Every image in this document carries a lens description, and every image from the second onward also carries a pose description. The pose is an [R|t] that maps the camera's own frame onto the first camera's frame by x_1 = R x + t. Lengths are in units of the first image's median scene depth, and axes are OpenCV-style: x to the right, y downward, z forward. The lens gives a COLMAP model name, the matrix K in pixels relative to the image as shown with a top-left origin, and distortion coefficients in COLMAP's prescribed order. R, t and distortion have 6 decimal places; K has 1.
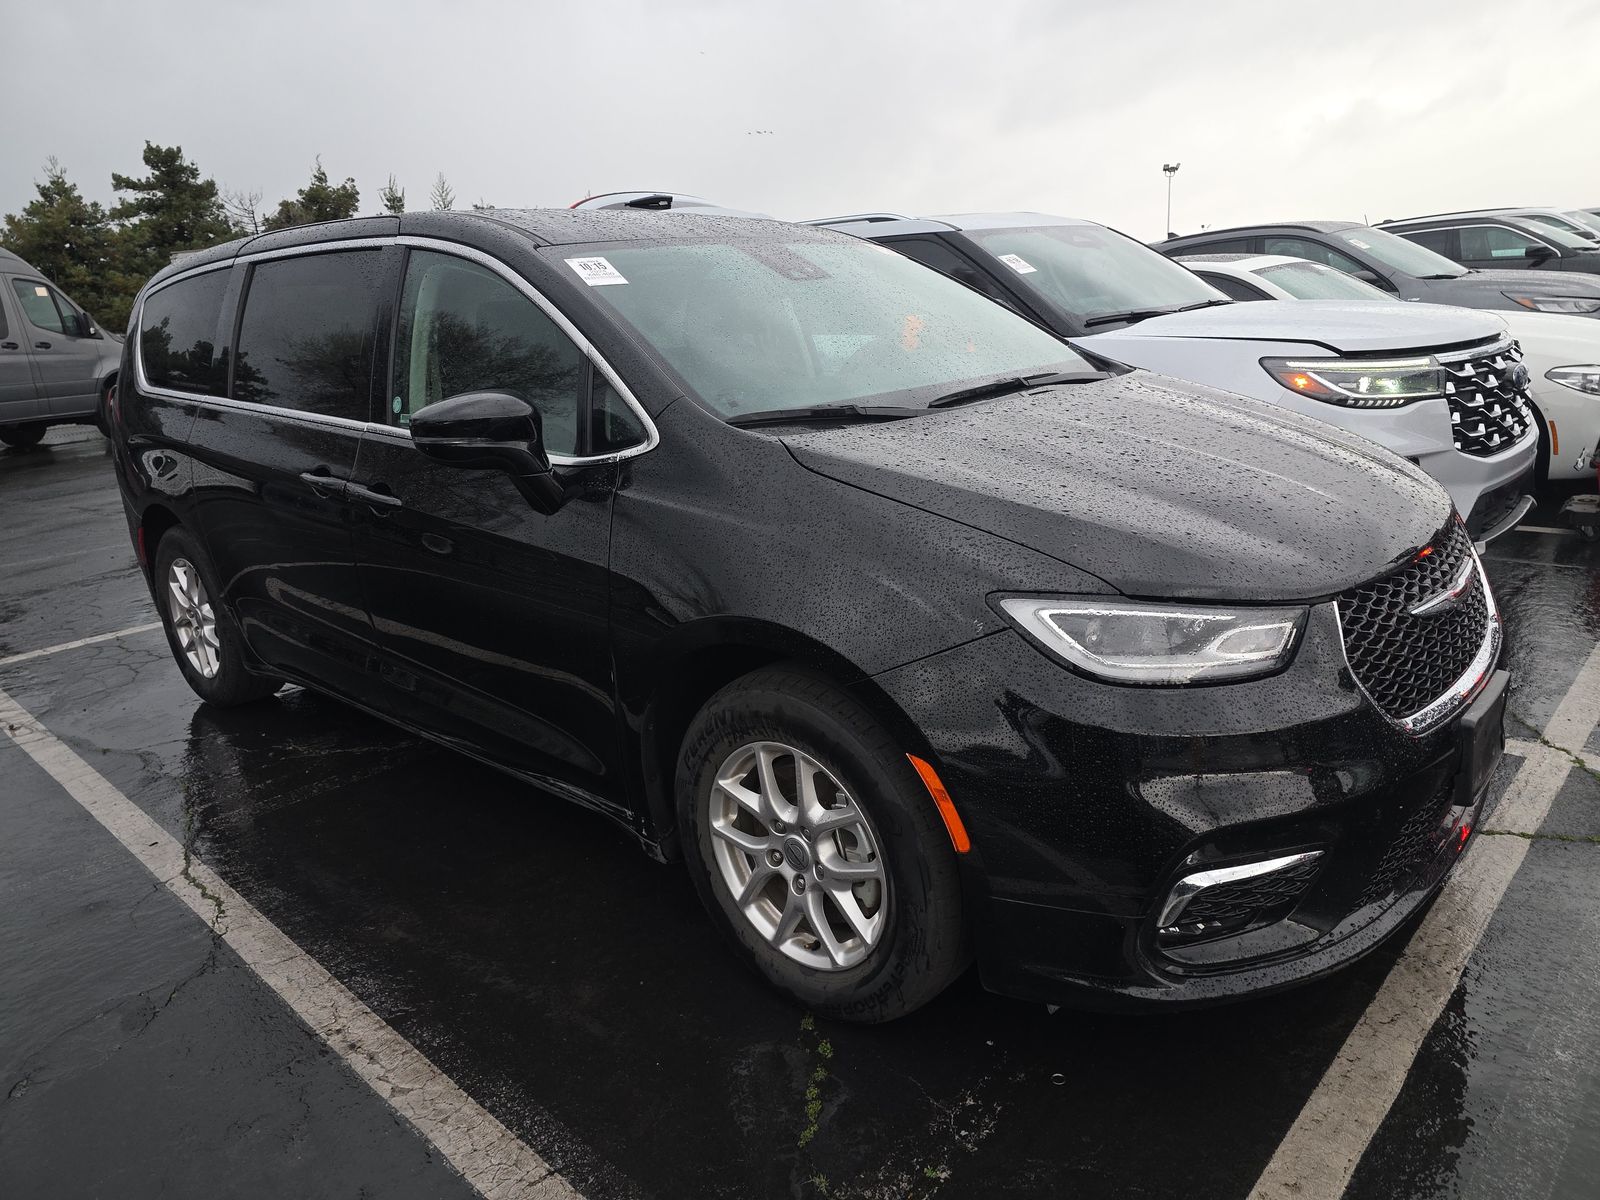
lens RADIAL K [[1154.0, 0, 800.0], [0, 1154.0, 600.0], [0, 0, 1]] dist [0.027820, -0.009543]
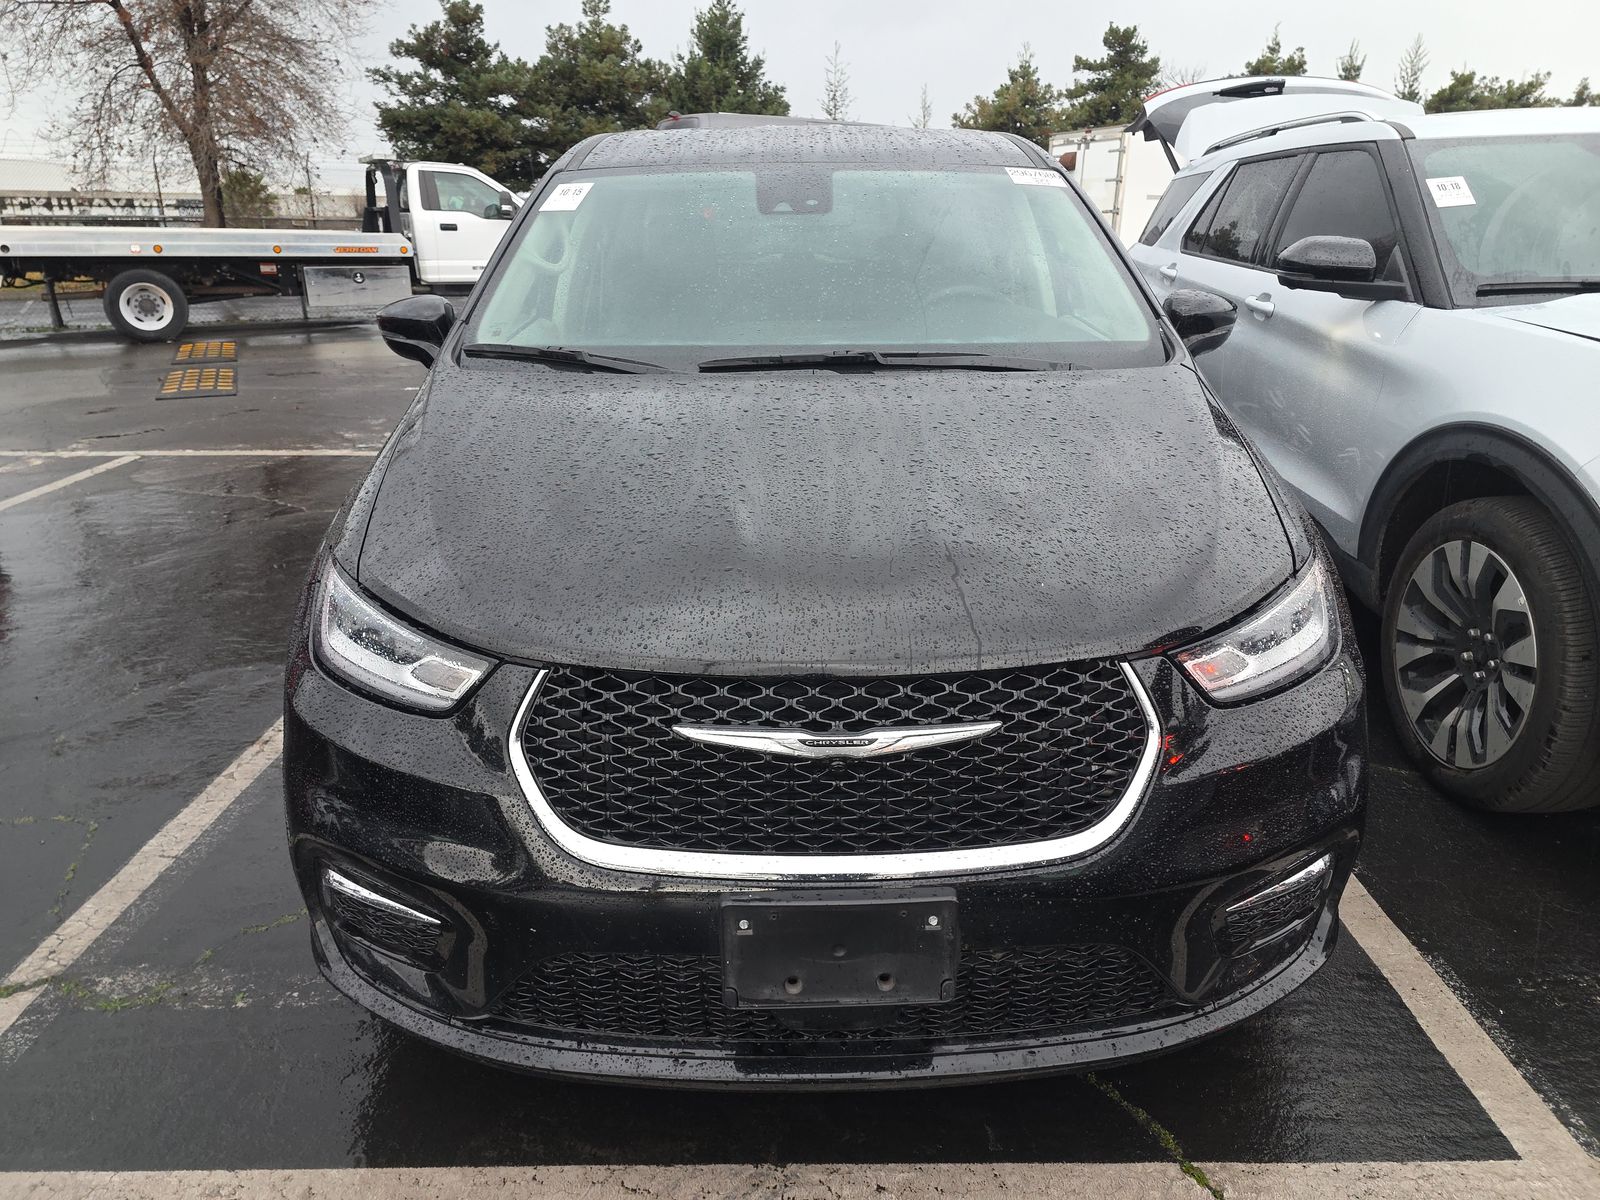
lens RADIAL K [[1154.0, 0, 800.0], [0, 1154.0, 600.0], [0, 0, 1]] dist [0.027820, -0.009543]
pose [[0.643499, 0.298655, -0.704780, 0.171682], [-0.224839, 0.953875, 0.198922, -0.037585], [0.731681, 0.030455, 0.680966, 0.084824]]
